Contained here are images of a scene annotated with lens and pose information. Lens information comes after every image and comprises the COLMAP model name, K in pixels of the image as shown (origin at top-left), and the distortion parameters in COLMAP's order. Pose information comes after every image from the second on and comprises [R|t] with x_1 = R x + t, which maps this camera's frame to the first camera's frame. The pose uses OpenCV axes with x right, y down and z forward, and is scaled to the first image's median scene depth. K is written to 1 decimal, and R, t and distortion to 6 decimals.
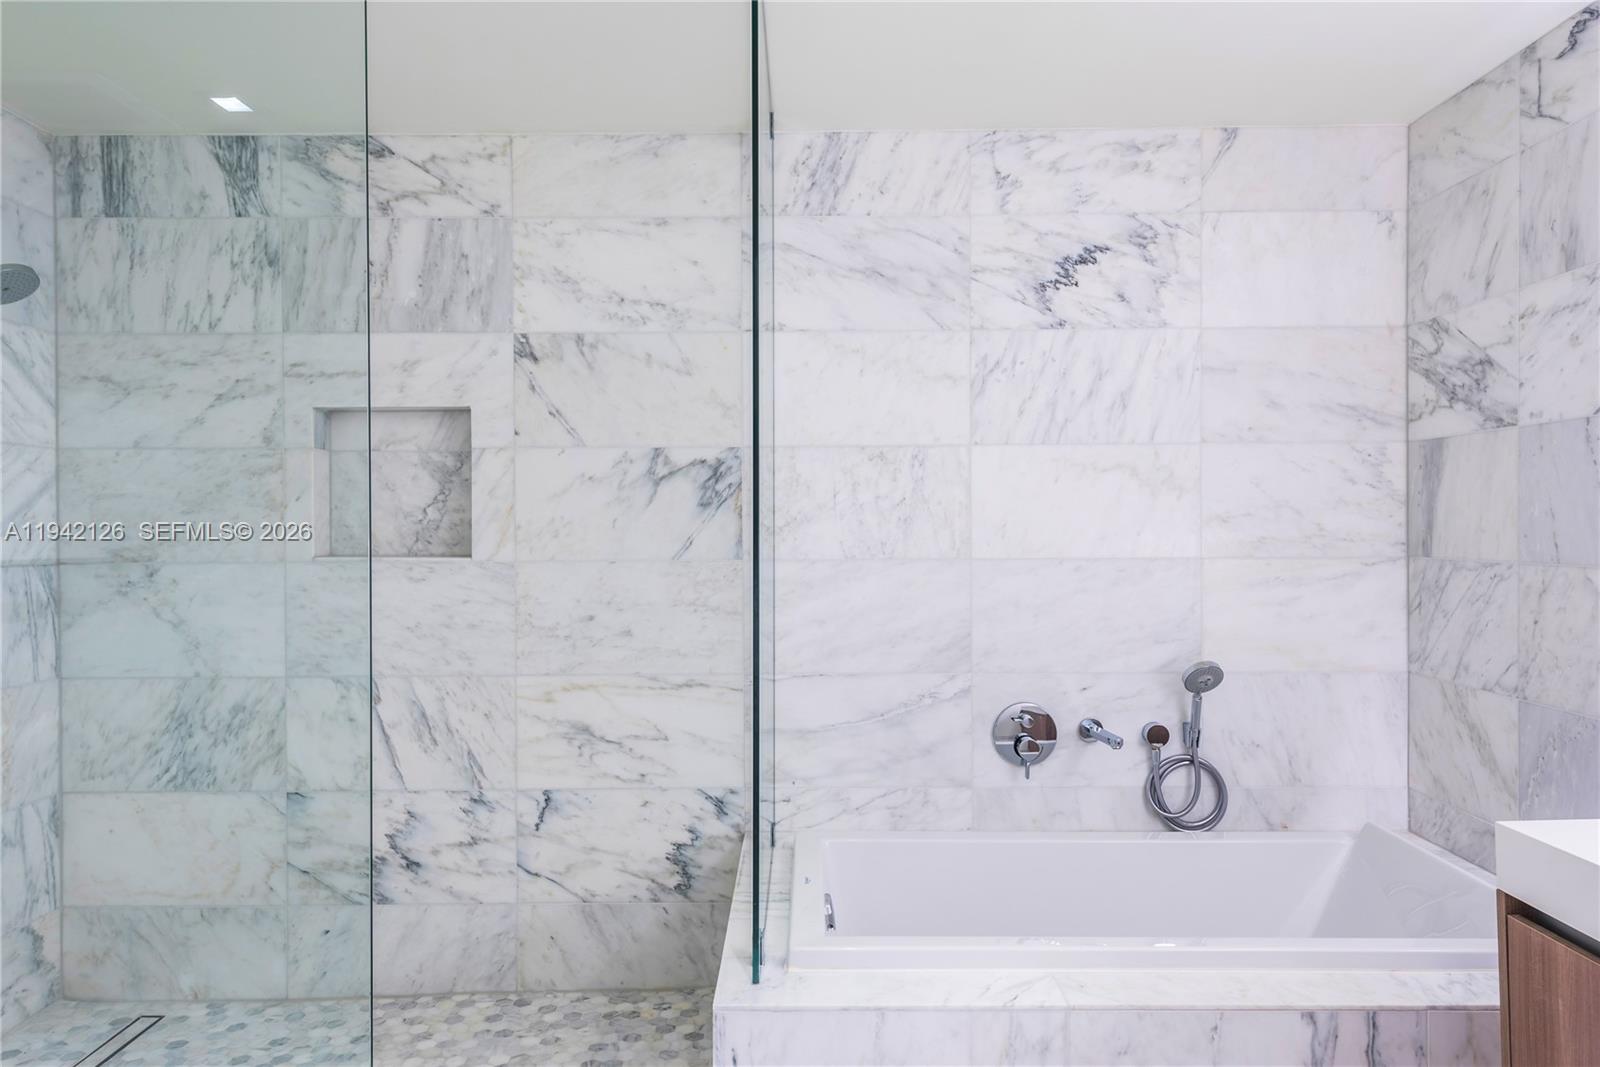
lens RADIAL K [[1052.5, 0, 799.4], [0, 1052.5, 536.6], [0, 0, 1]] dist [0.030026, -0.019004]
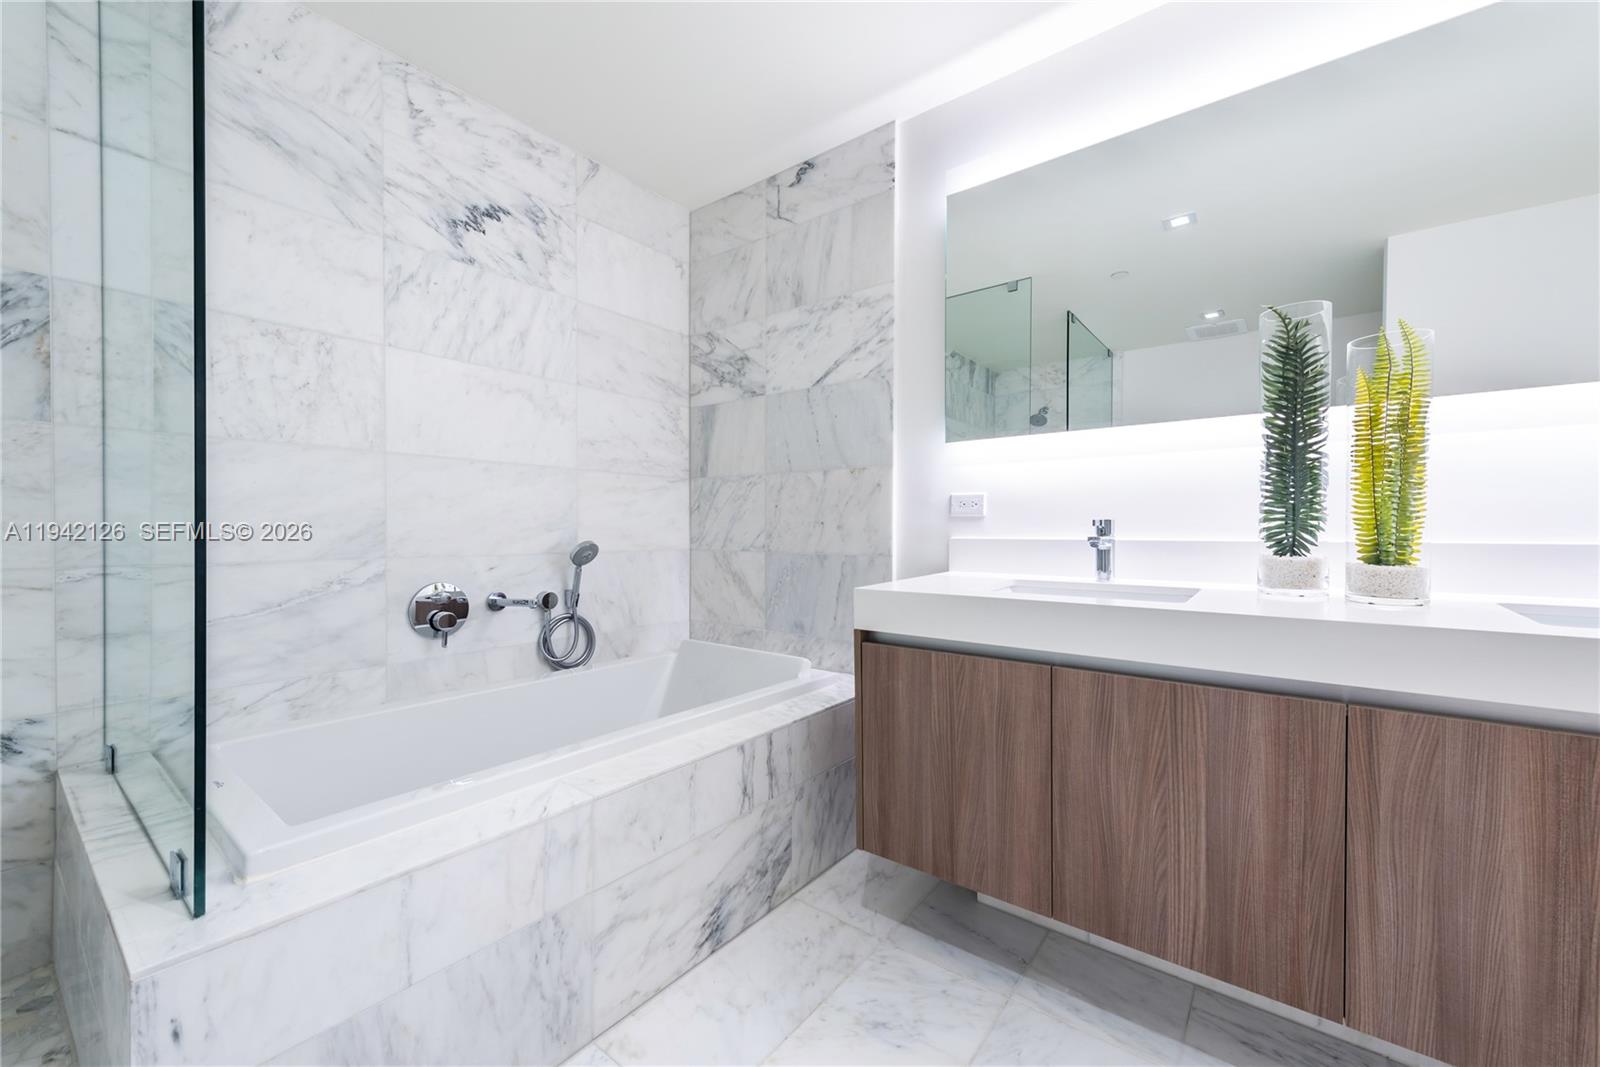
lens RADIAL K [[633.6, 0, 803.3], [0, 633.6, 538.1], [0, 0, 1]] dist [0.017523, -0.005127]
pose [[0.606262, -0.001535, 0.795264, -0.095876], [0.000248, 0.999998, 0.001740, 0.108327], [-0.795265, -0.000857, 0.606261, 0.269673]]
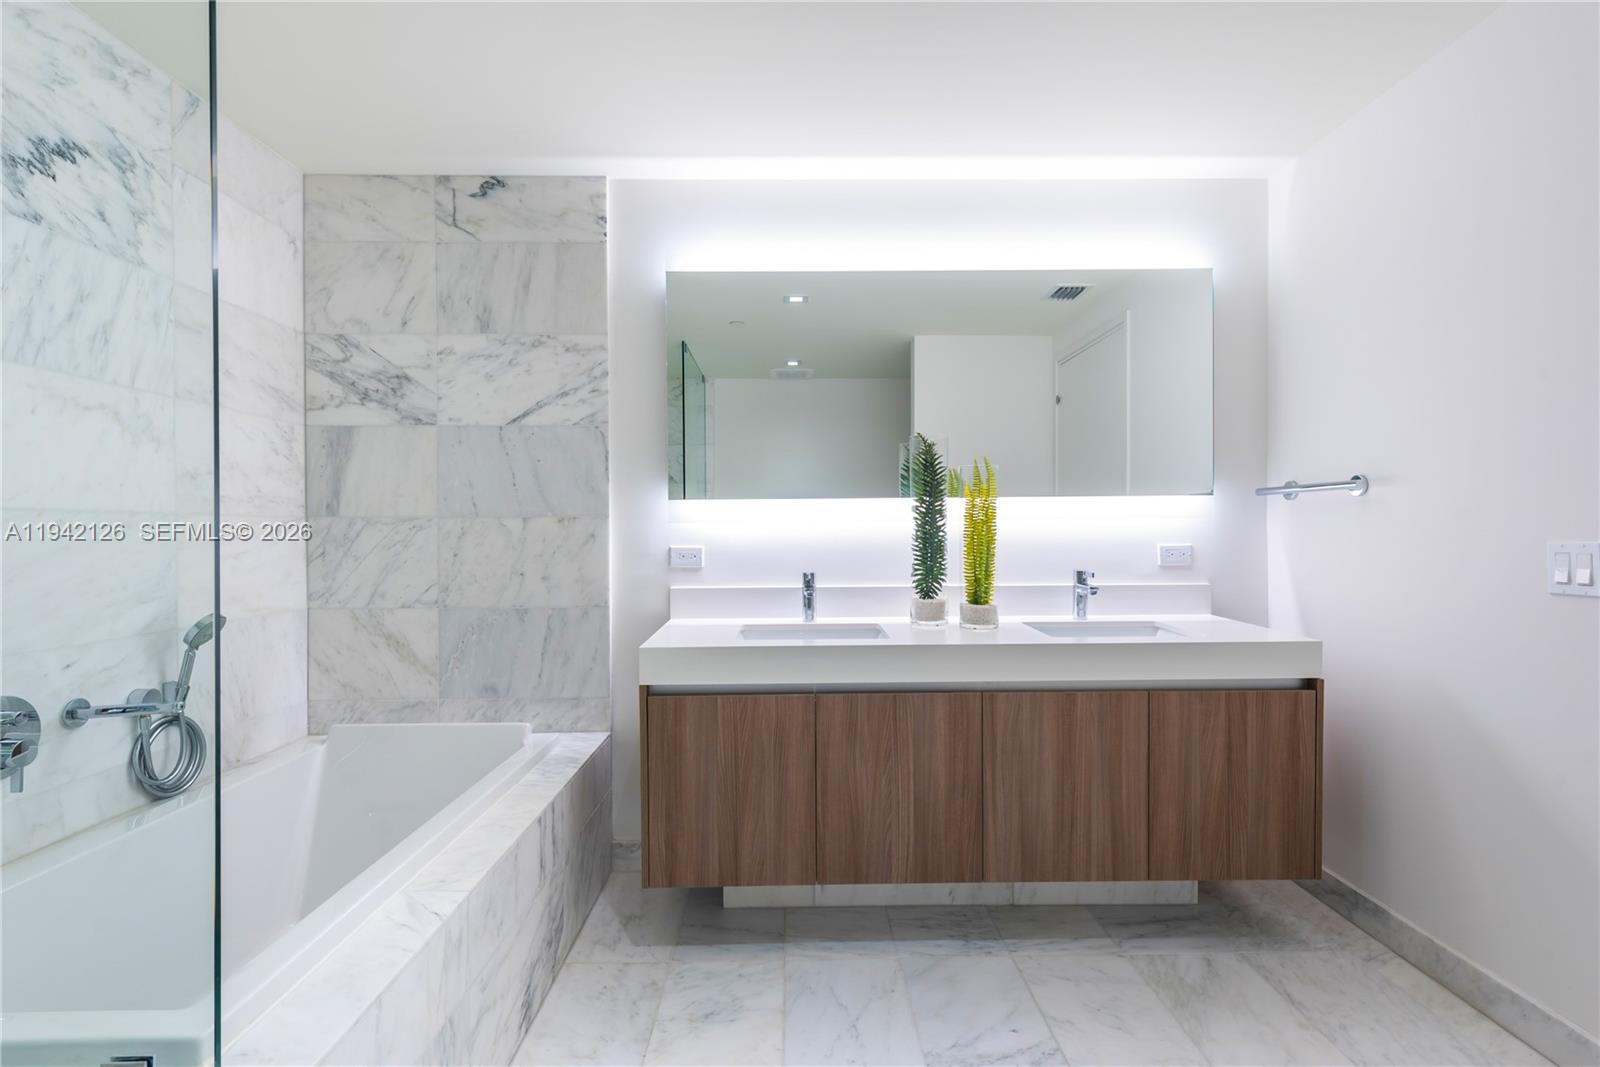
lens RADIAL K [[786.1, 0, 803.8], [0, 786.1, 536.0], [0, 0, 1]] dist [0.016168, -0.001138]
pose [[-0.024734, 0.000567, 0.999694, -0.377050], [0.013900, 0.999903, -0.000223, 0.049610], [-0.999597, 0.013891, -0.024740, 0.432889]]
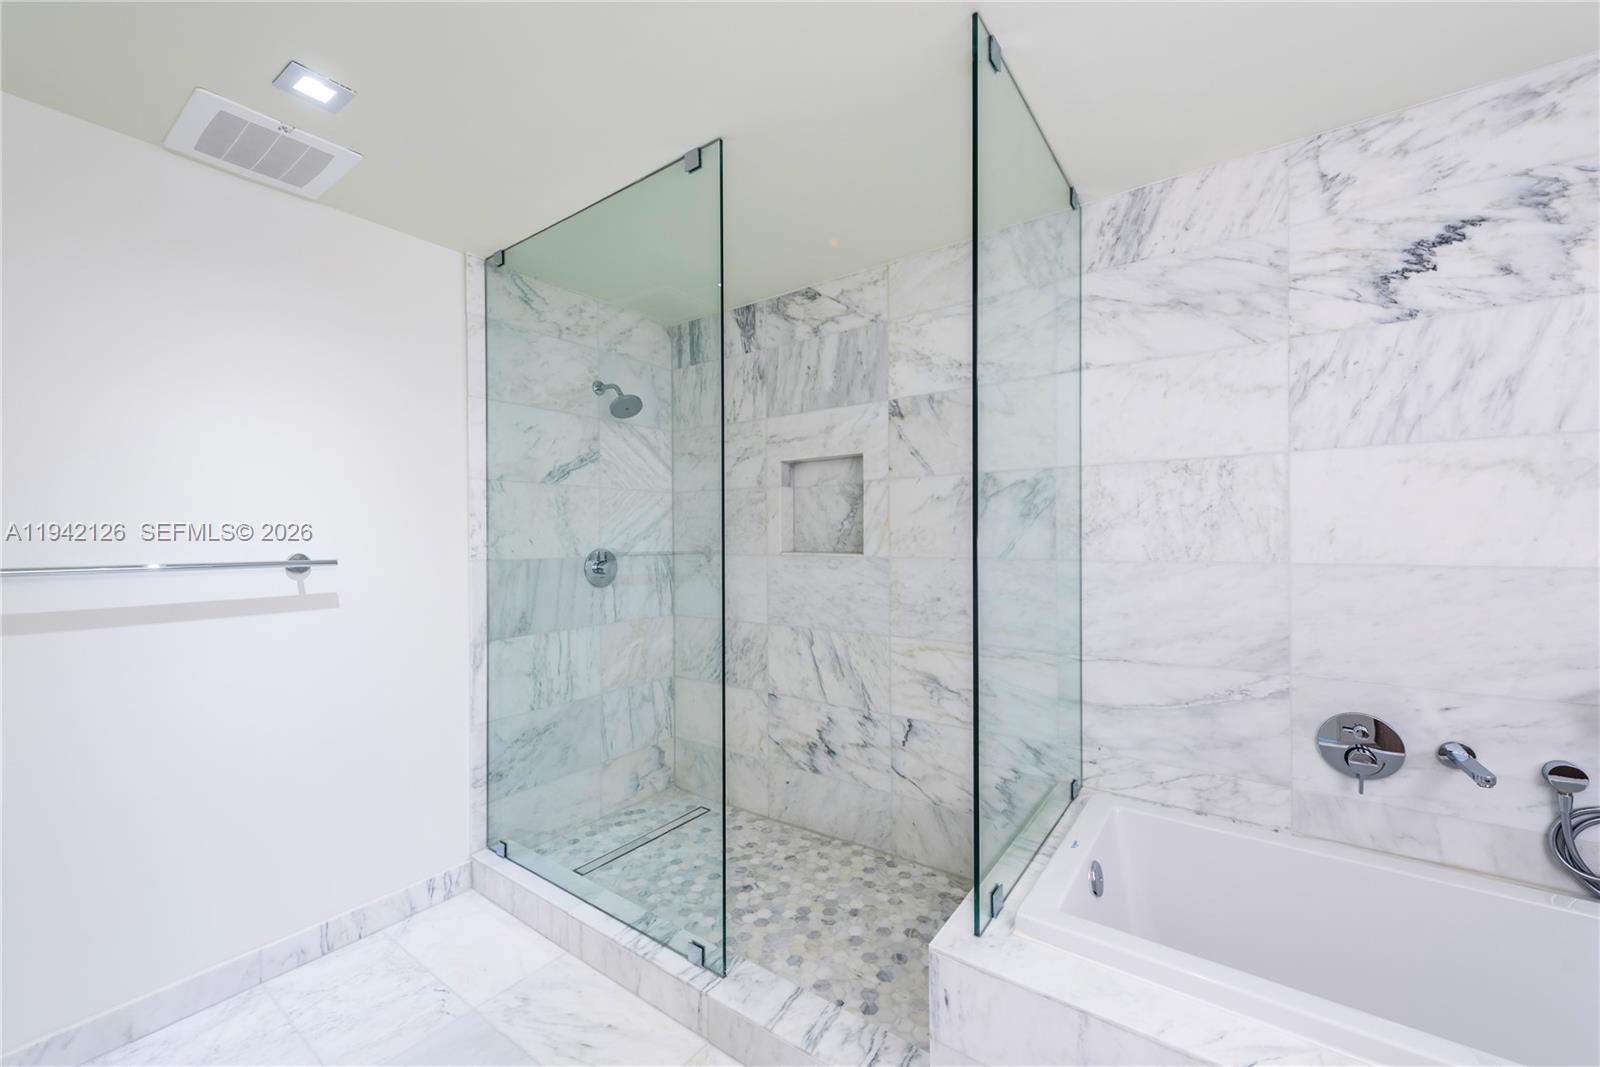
lens RADIAL K [[626.6, 0, 803.9], [0, 626.6, 537.8], [0, 0, 1]] dist [0.015299, -0.004150]
pose [[0.814516, 0.000685, -0.580141, 0.135461], [-0.002069, 0.999996, -0.001725, -0.001641], [0.580138, 0.002606, 0.814514, 0.231587]]
